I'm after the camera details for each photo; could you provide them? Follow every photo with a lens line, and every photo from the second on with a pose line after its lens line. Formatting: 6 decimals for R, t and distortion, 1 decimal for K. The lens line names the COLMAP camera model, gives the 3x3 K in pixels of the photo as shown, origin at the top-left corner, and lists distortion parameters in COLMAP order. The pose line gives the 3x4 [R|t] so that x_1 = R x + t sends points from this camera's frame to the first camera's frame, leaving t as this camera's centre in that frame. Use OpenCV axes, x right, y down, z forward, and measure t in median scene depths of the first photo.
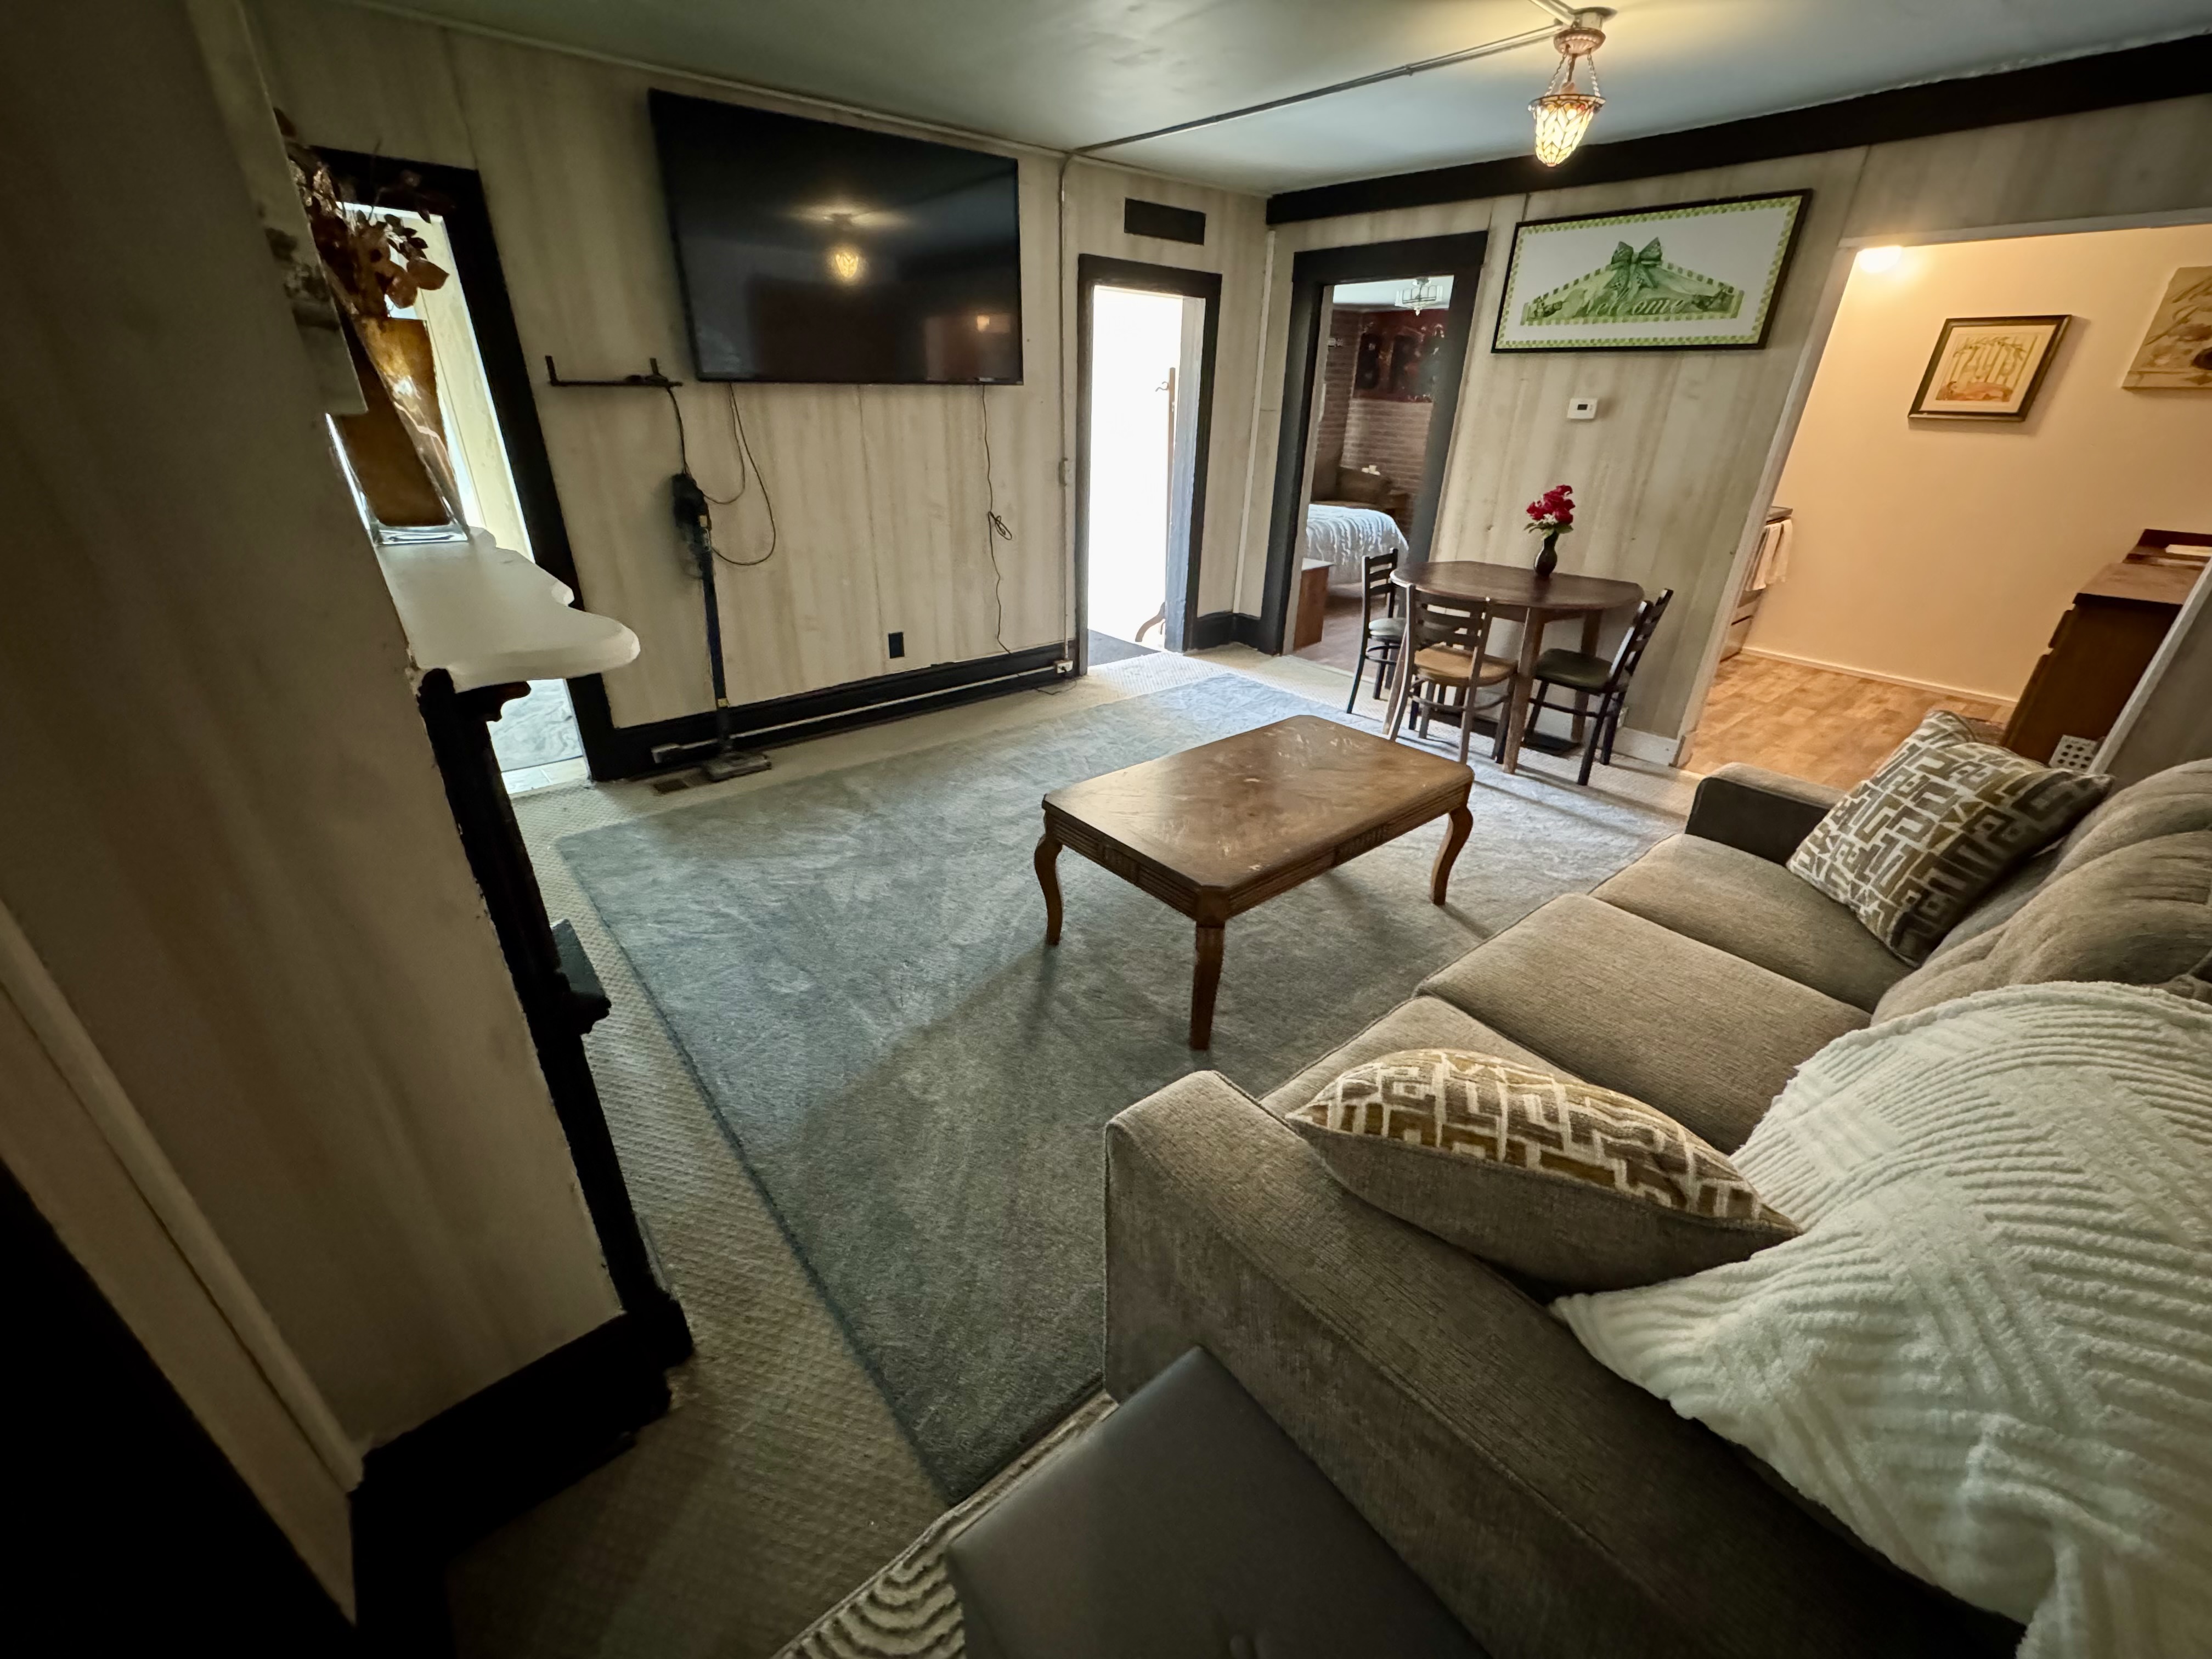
lens RADIAL K [[876.9, 0, 1110.4], [0, 876.9, 830.5], [0, 0, 1]] dist [-0.000272, 0.000489]
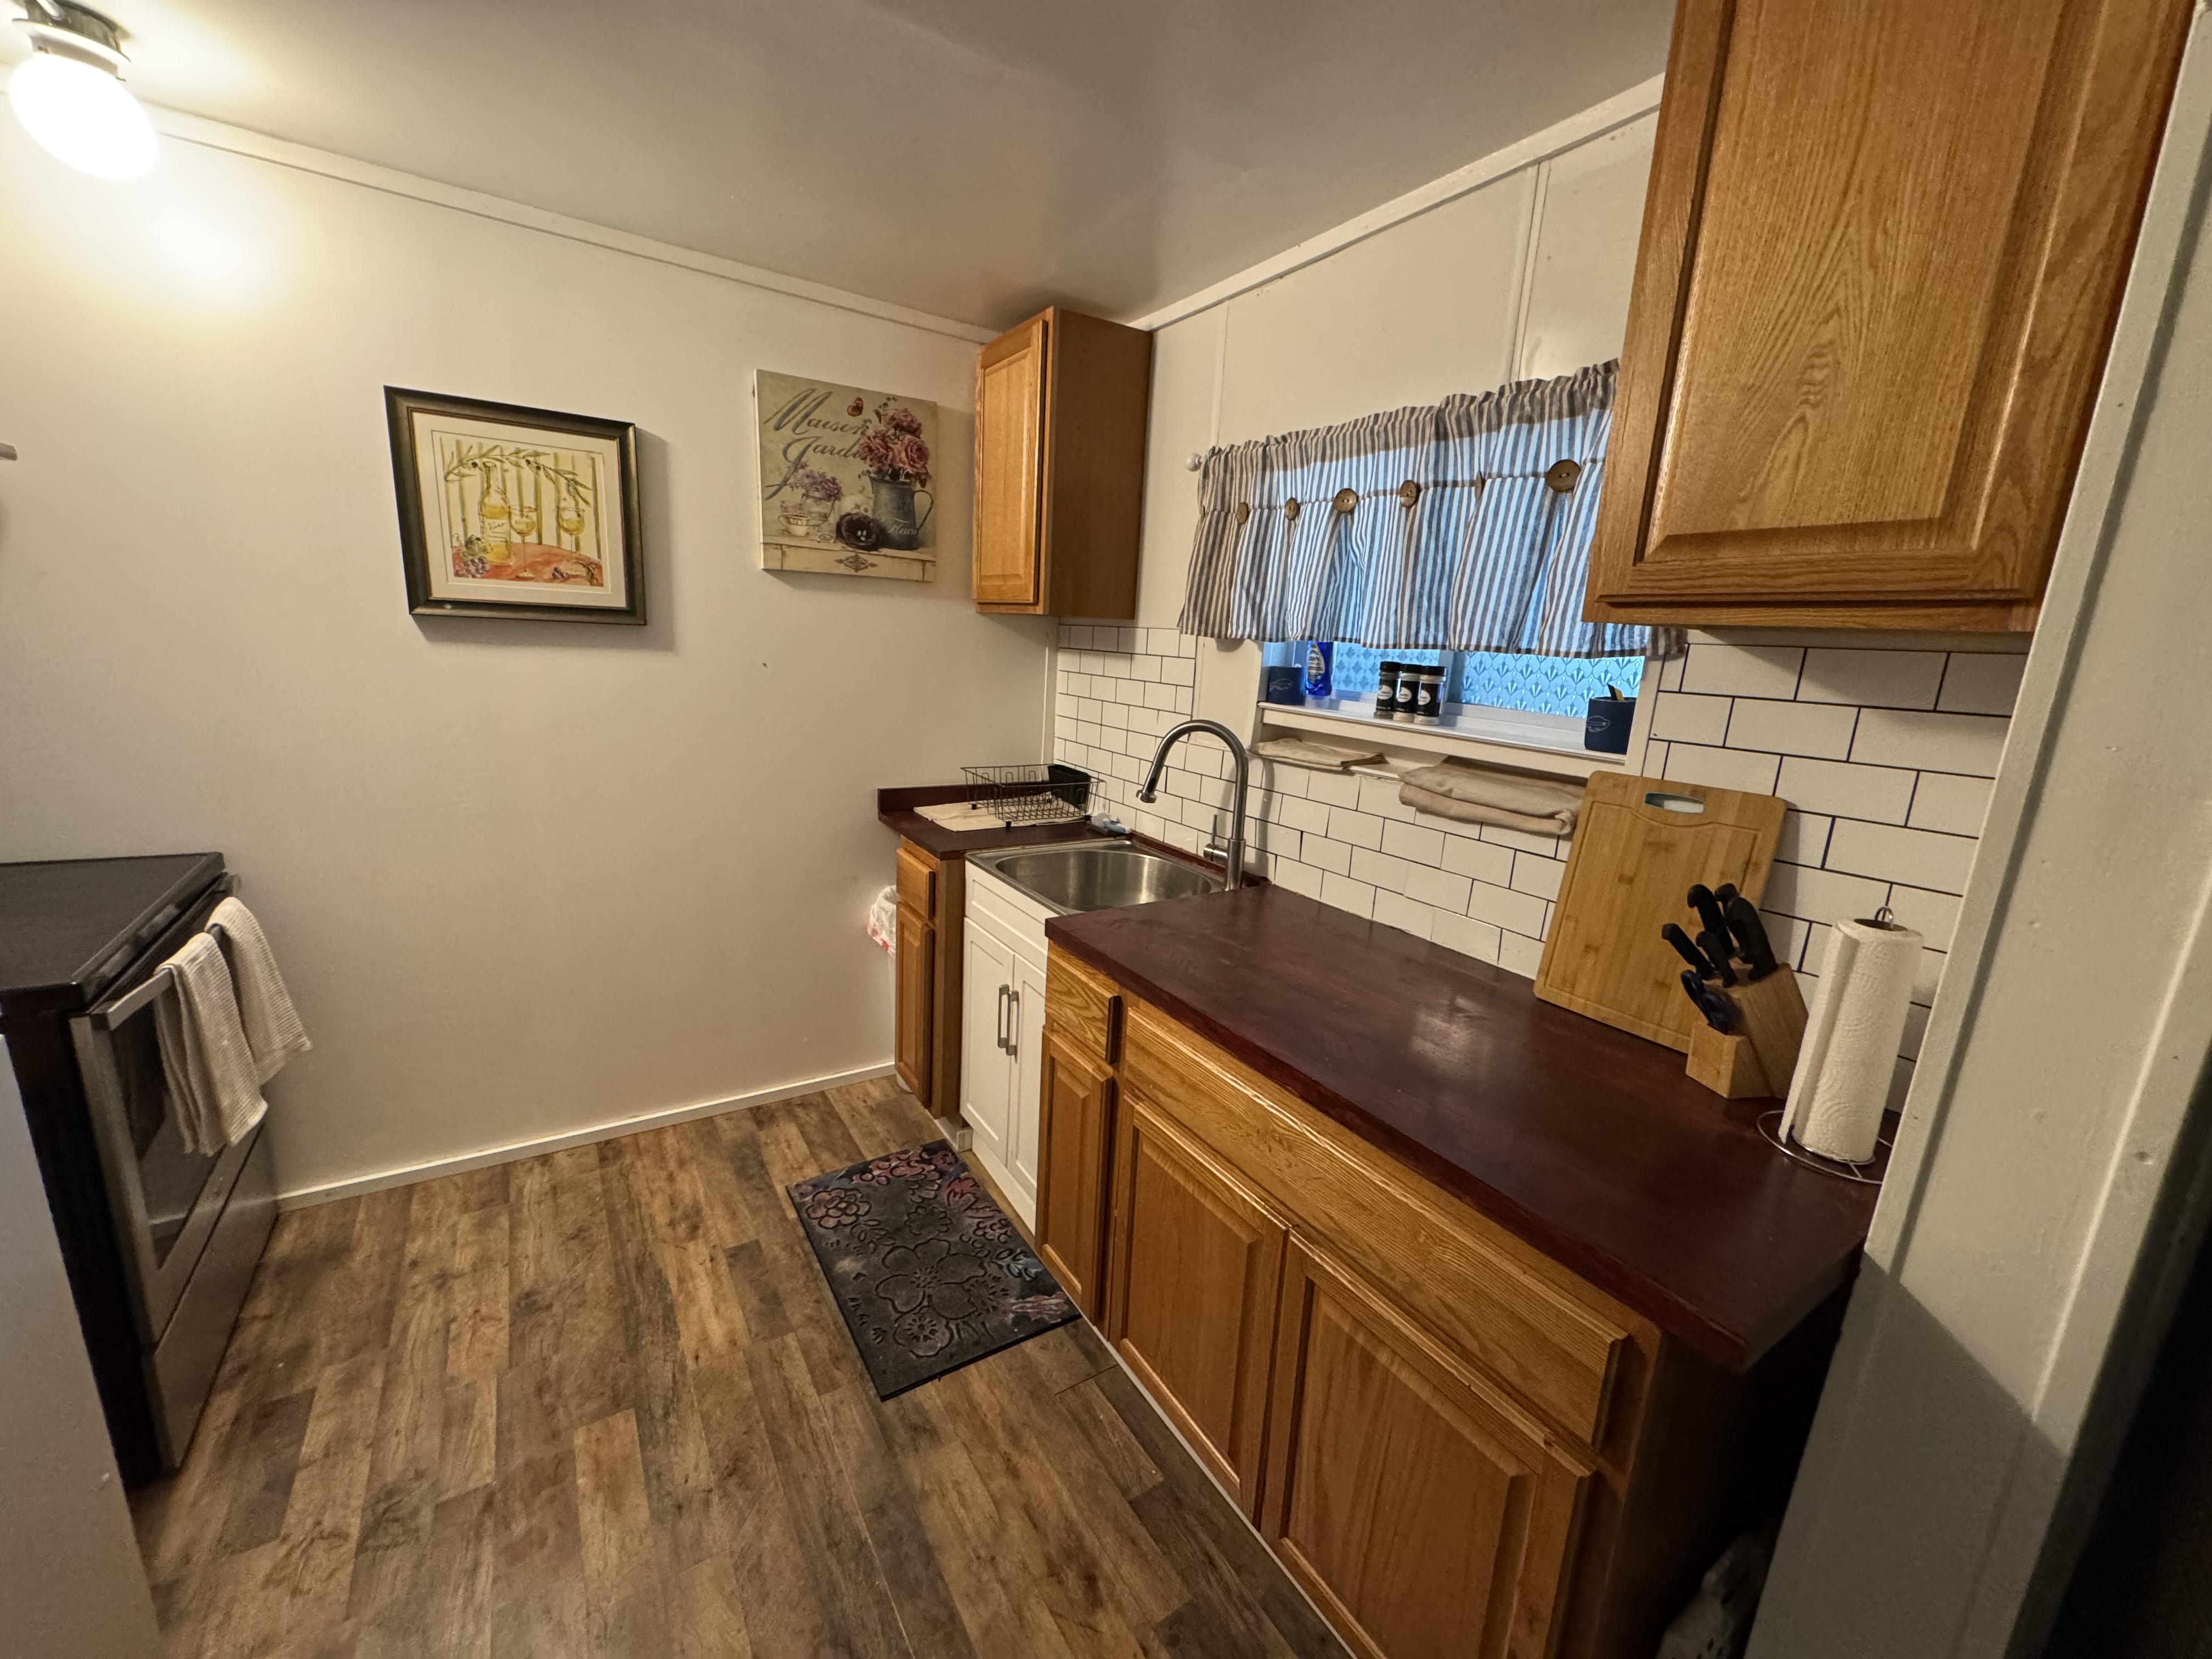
lens RADIAL K [[876.9, 0, 1095.5], [0, 876.9, 822.5], [0, 0, 1]] dist [-0.000272, 0.000489]
pose [[0.140476, -0.232506, 0.962397, 0.679533], [0.399869, 0.902555, 0.159681, -0.405258], [-0.905743, 0.362402, 0.219760, 0.828847]]
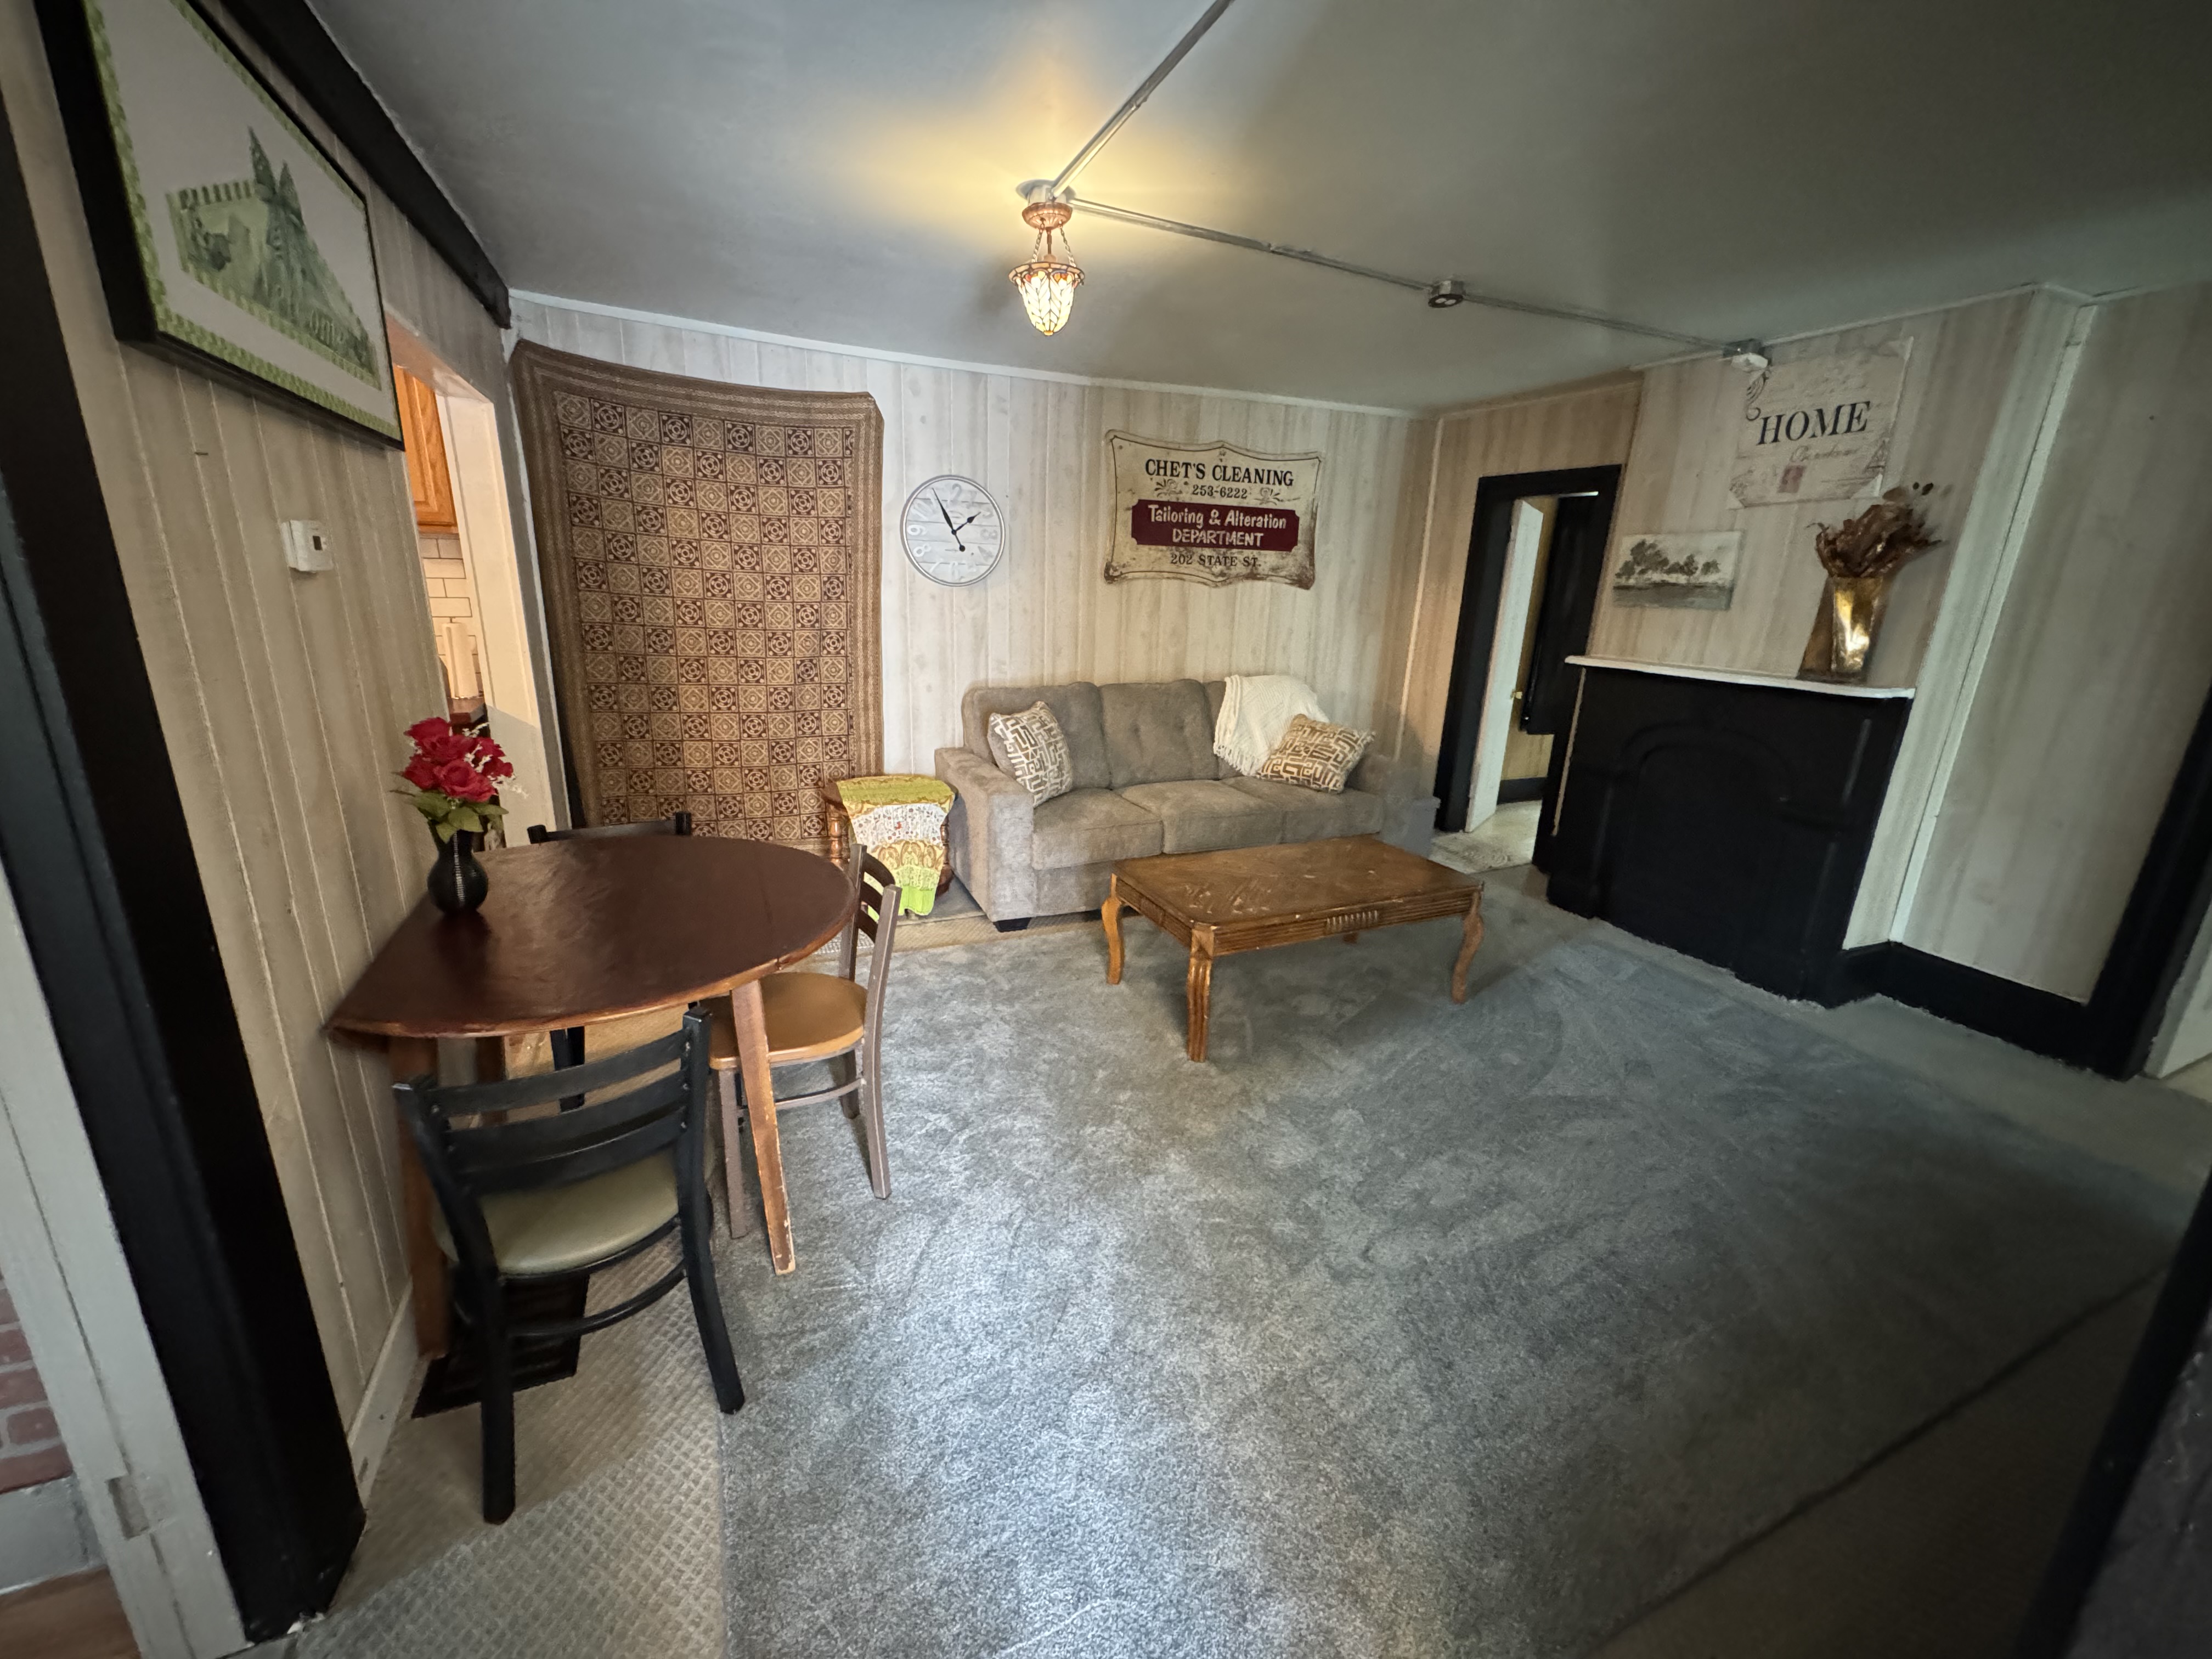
lens RADIAL K [[876.9, 0, 1113.0], [0, 876.9, 832.4], [0, 0, 1]] dist [-0.000272, 0.000489]
pose [[-0.958524, -0.130648, 0.253303, 0.079796], [0.072873, 0.746862, 0.660974, -0.616280], [-0.275537, 0.652018, -0.706365, 1.257287]]
